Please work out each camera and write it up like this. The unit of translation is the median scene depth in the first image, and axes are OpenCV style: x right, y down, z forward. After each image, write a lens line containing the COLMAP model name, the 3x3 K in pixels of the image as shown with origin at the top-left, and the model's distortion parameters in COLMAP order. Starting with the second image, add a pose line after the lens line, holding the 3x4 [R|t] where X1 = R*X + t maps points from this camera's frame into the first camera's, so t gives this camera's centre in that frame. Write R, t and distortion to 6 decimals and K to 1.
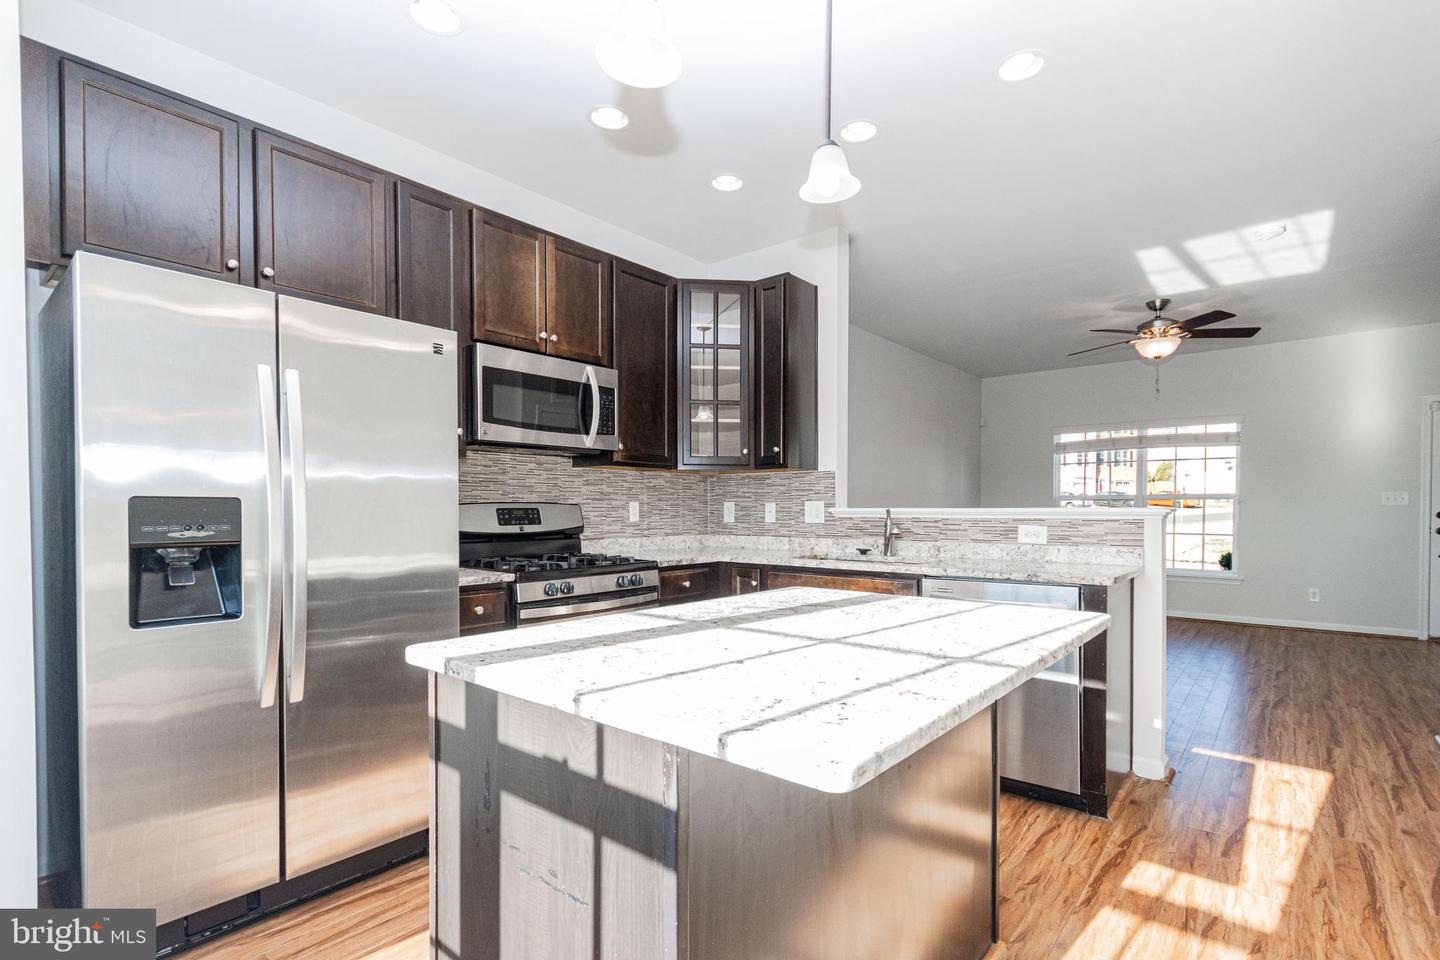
lens RADIAL K [[676.8, 0, 728.8], [0, 676.8, 530.7], [0, 0, 1]] dist [0.000490, -0.001413]
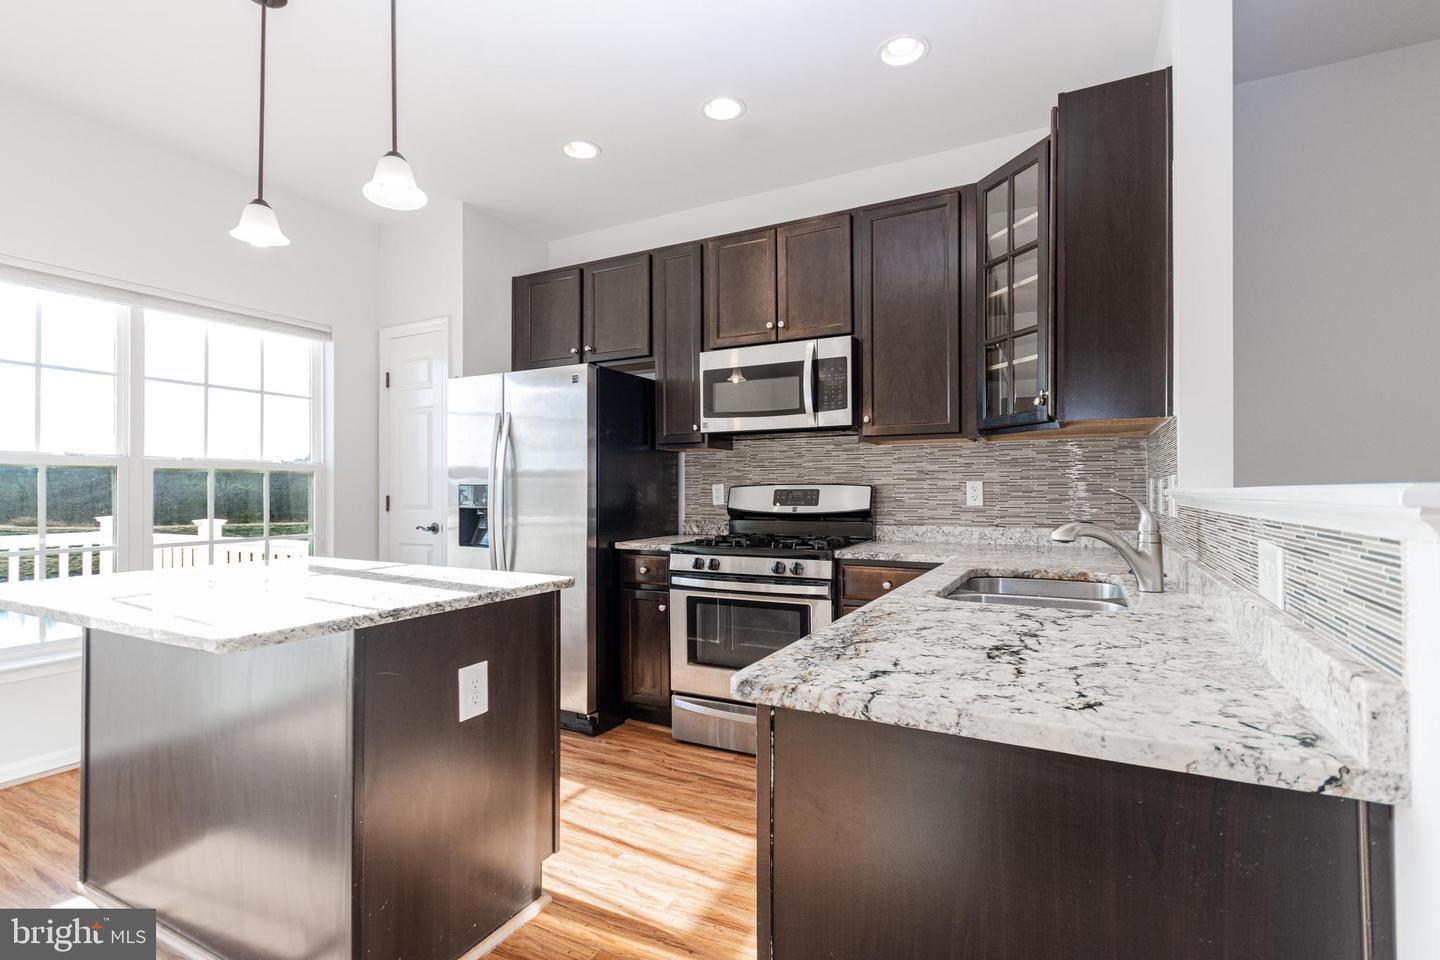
lens RADIAL K [[676.8, 0, 717.3], [0, 676.8, 483.3], [0, 0, 1]] dist [0.000490, -0.001413]
pose [[0.204425, -0.009217, -0.978839, 0.678884], [-0.030794, 0.999400, -0.015841, -0.021955], [0.978398, 0.033380, 0.204018, 0.652567]]
